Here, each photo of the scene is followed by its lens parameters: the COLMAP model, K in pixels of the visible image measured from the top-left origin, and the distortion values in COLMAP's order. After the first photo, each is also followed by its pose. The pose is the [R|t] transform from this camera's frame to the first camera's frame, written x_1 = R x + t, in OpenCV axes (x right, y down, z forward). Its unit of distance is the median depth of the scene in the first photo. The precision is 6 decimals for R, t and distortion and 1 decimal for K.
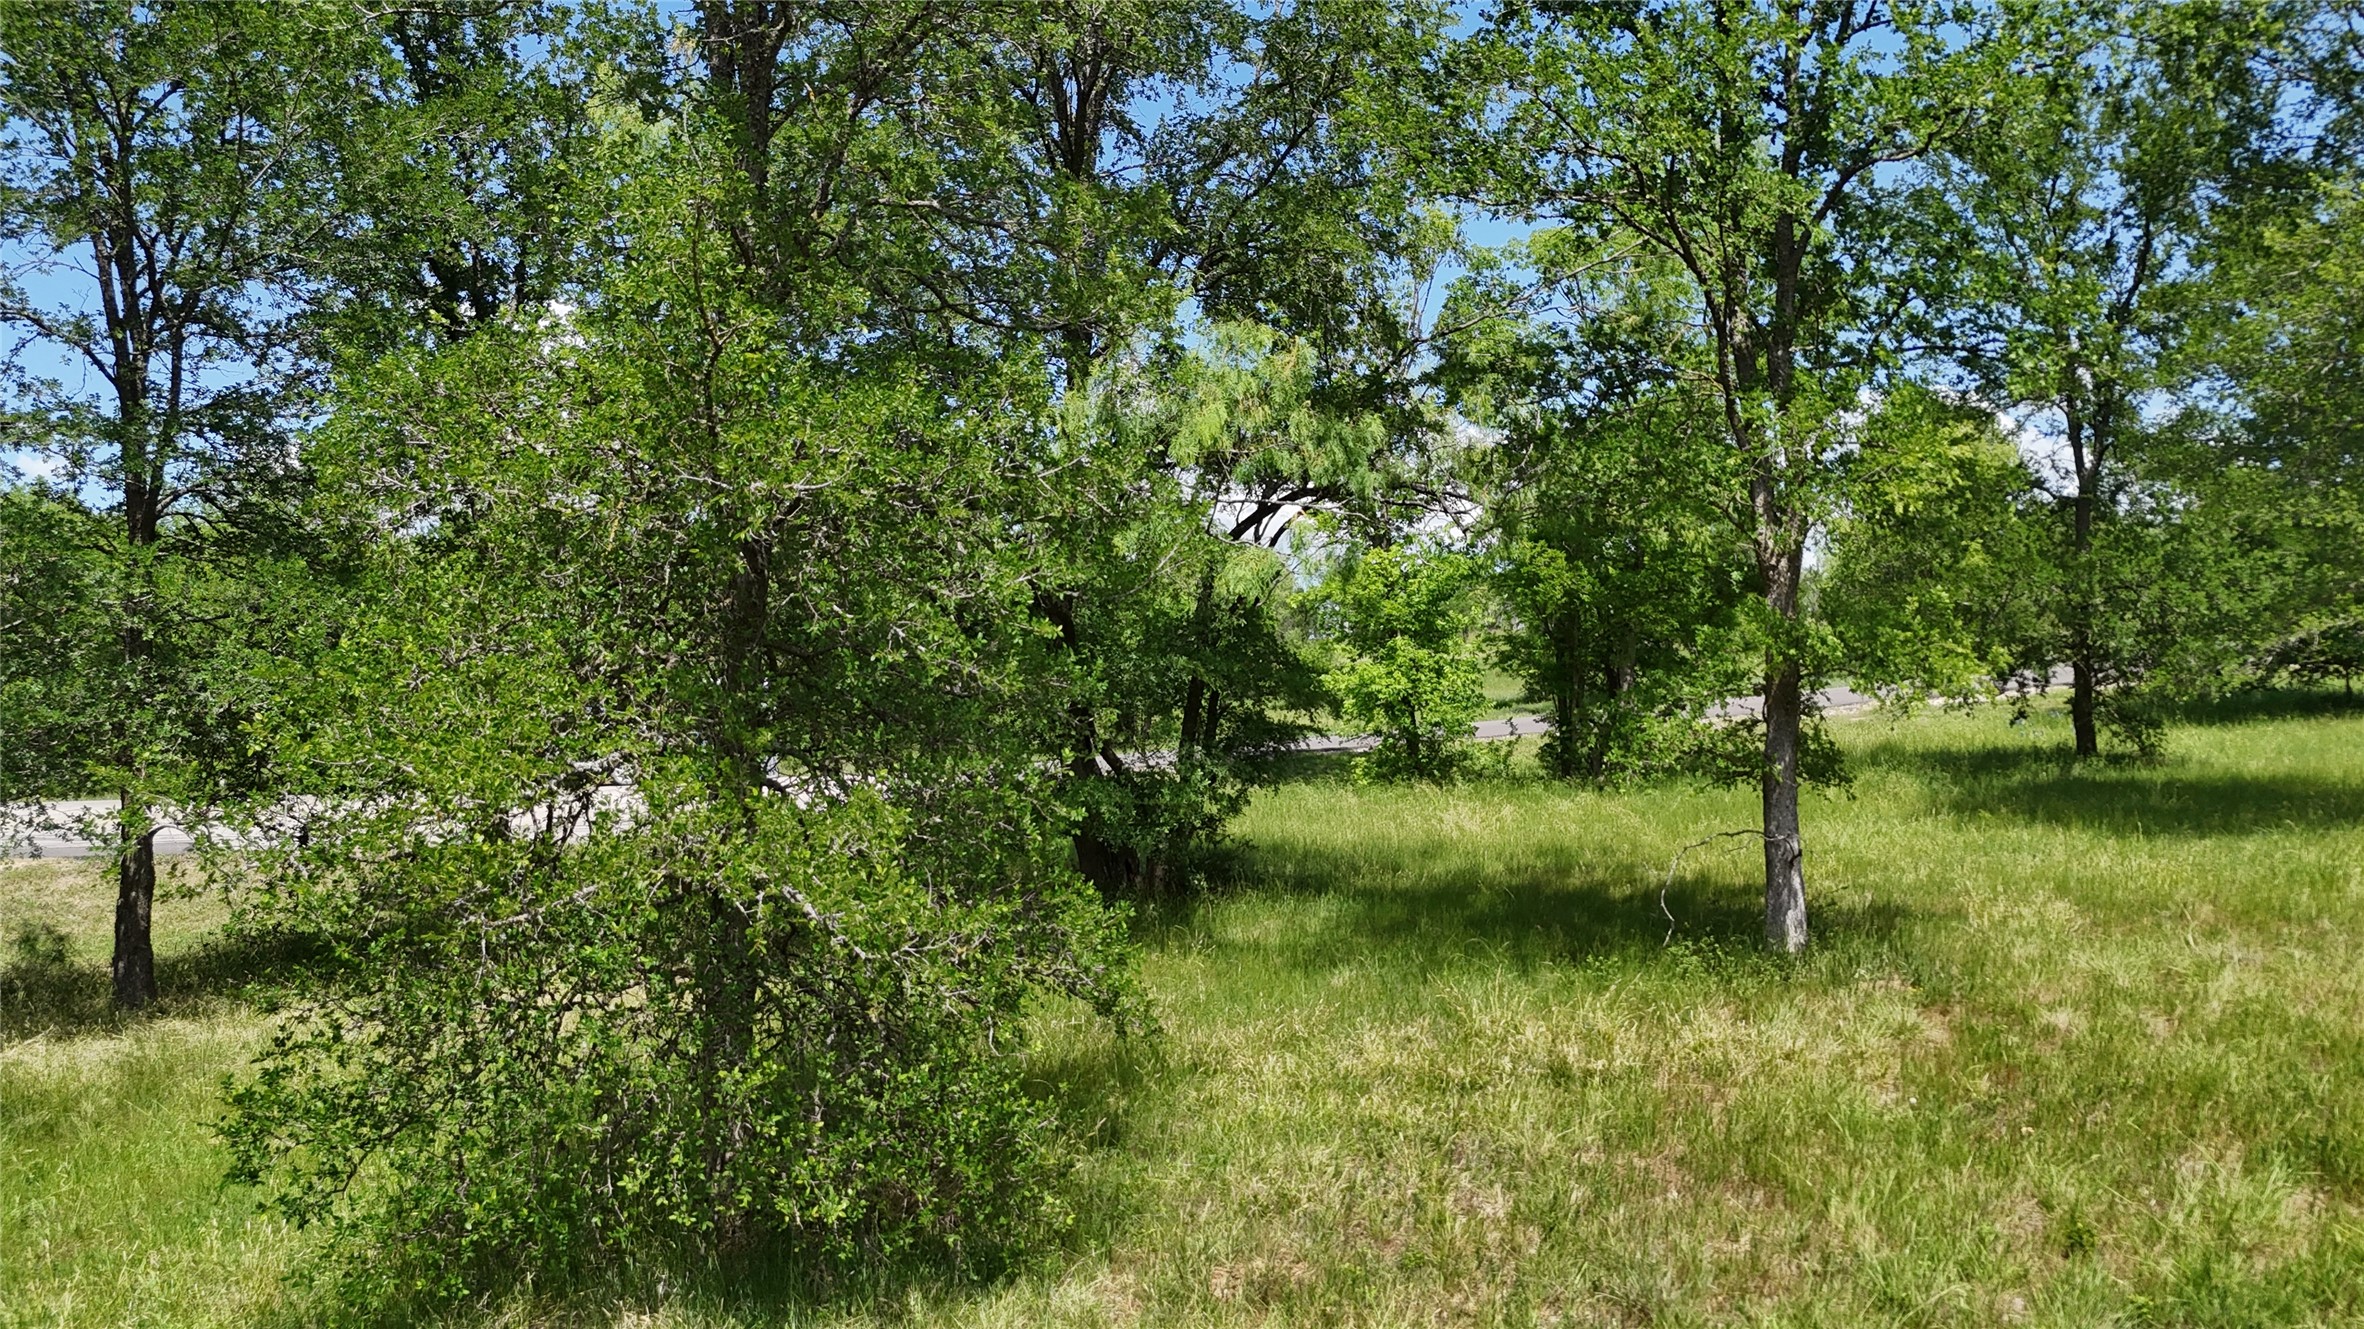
lens RADIAL K [[1746.3, 0, 1177.9], [0, 1746.3, 662.0], [0, 0, 1]] dist [0.080942, -0.078532]
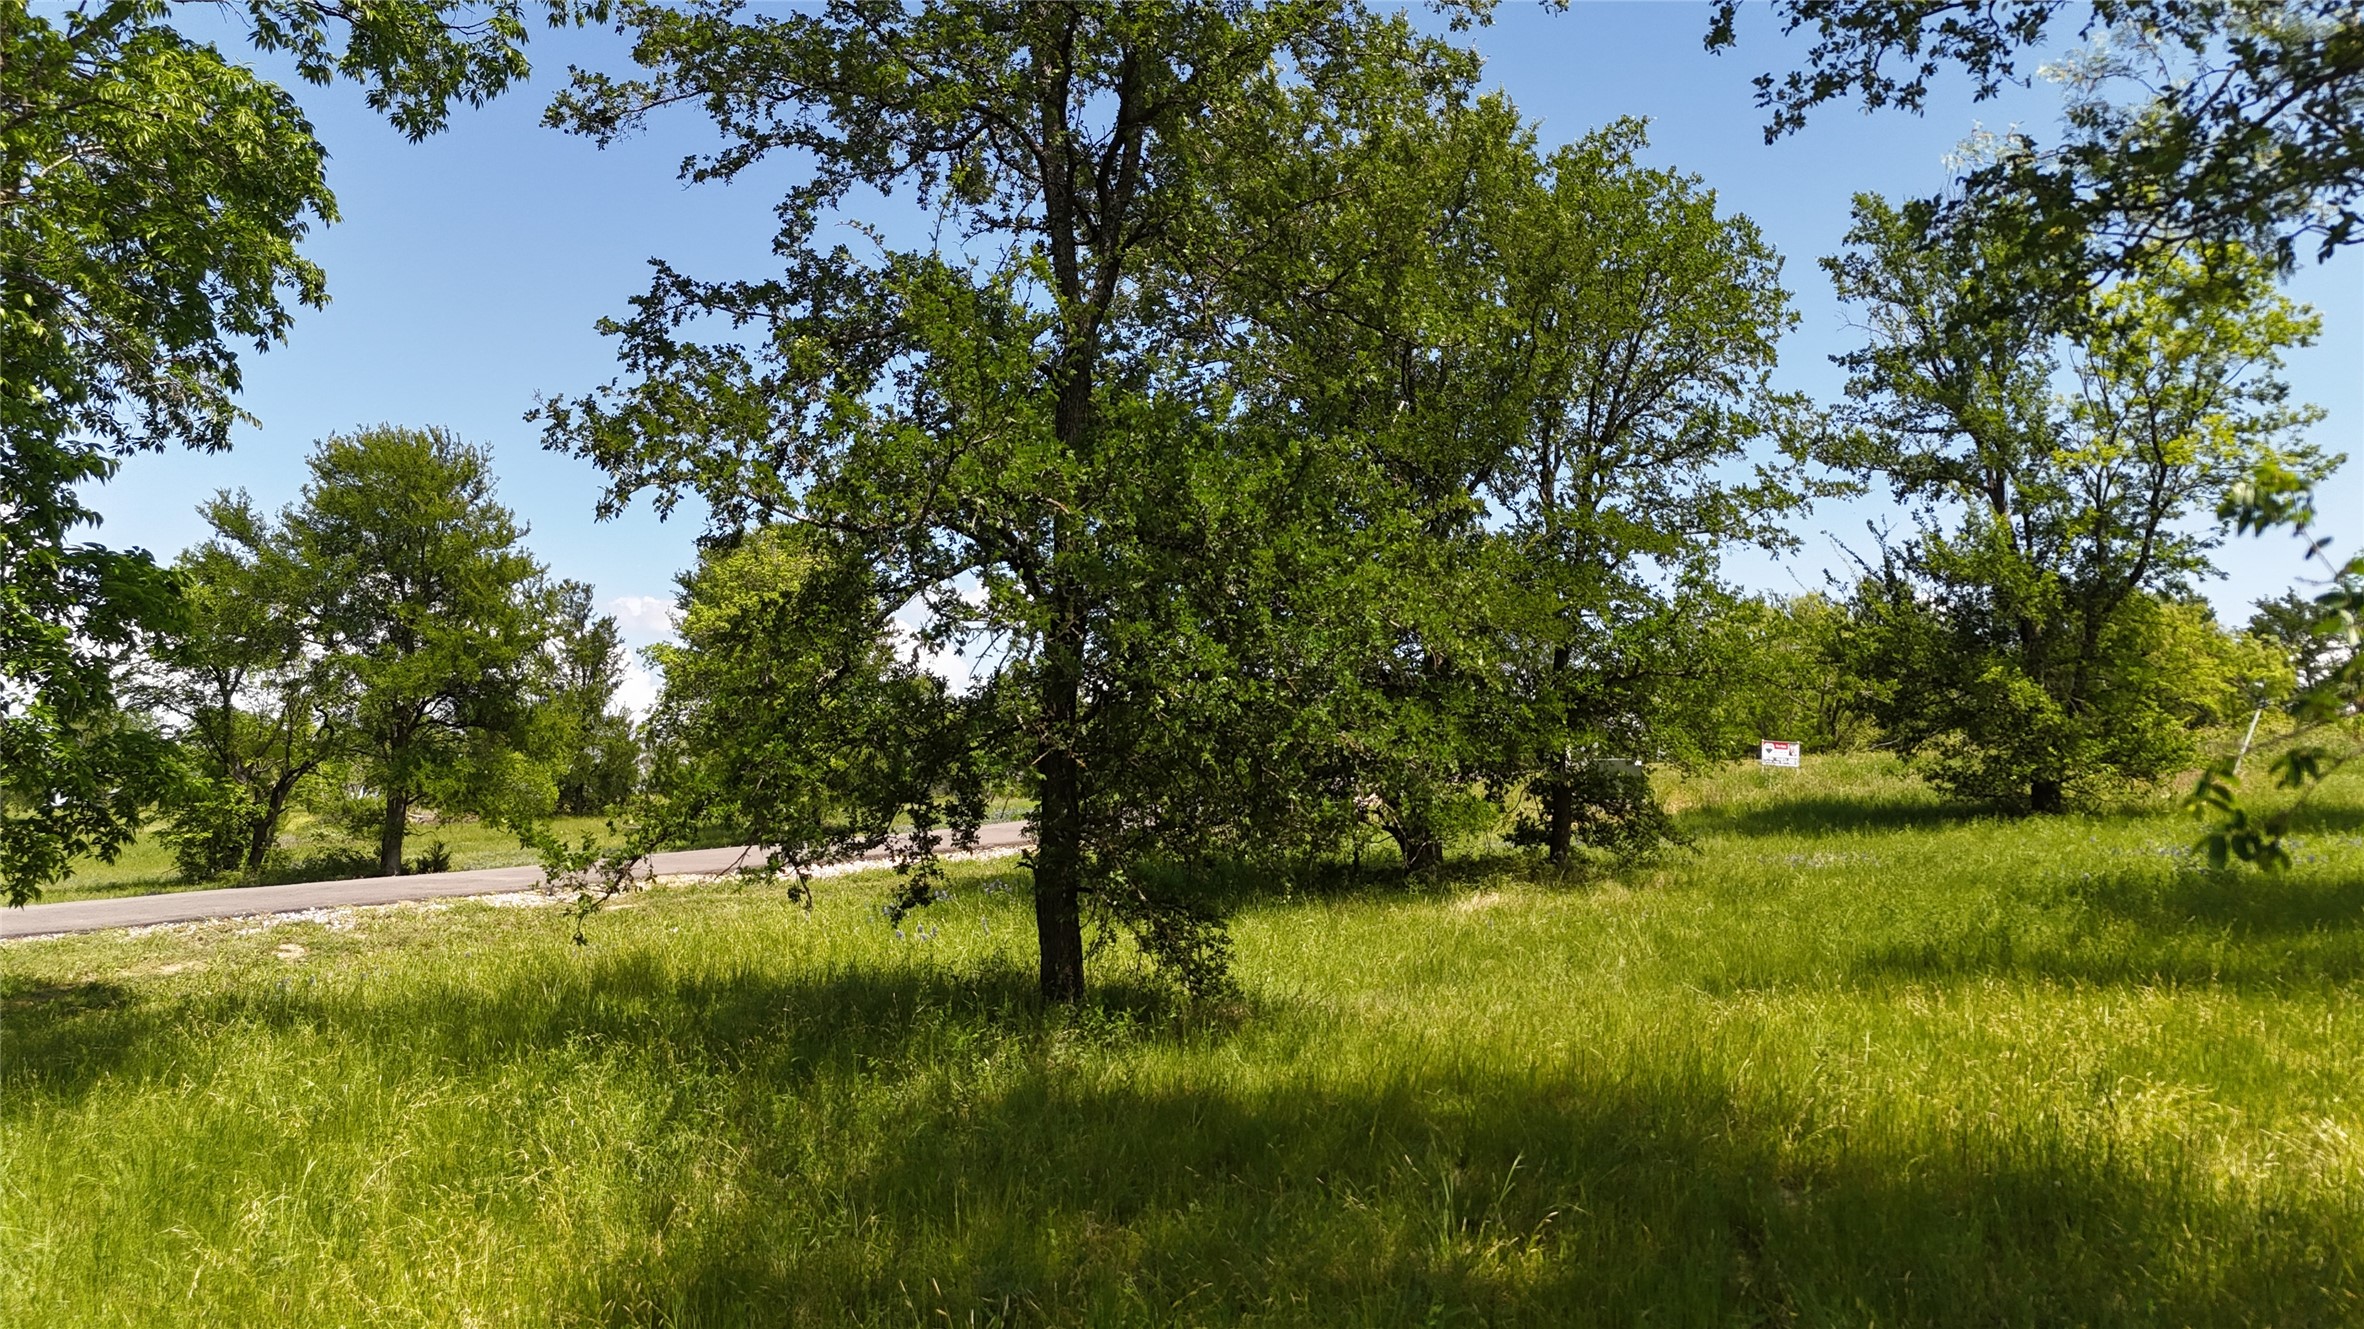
lens RADIAL K [[1746.3, 0, 1177.2], [0, 1746.3, 665.7], [0, 0, 1]] dist [0.080942, -0.078532]
pose [[0.811400, 0.075015, 0.579658, 0.288719], [-0.023013, 0.995061, -0.096559, 0.014829], [-0.584039, 0.065008, 0.809119, 0.640259]]
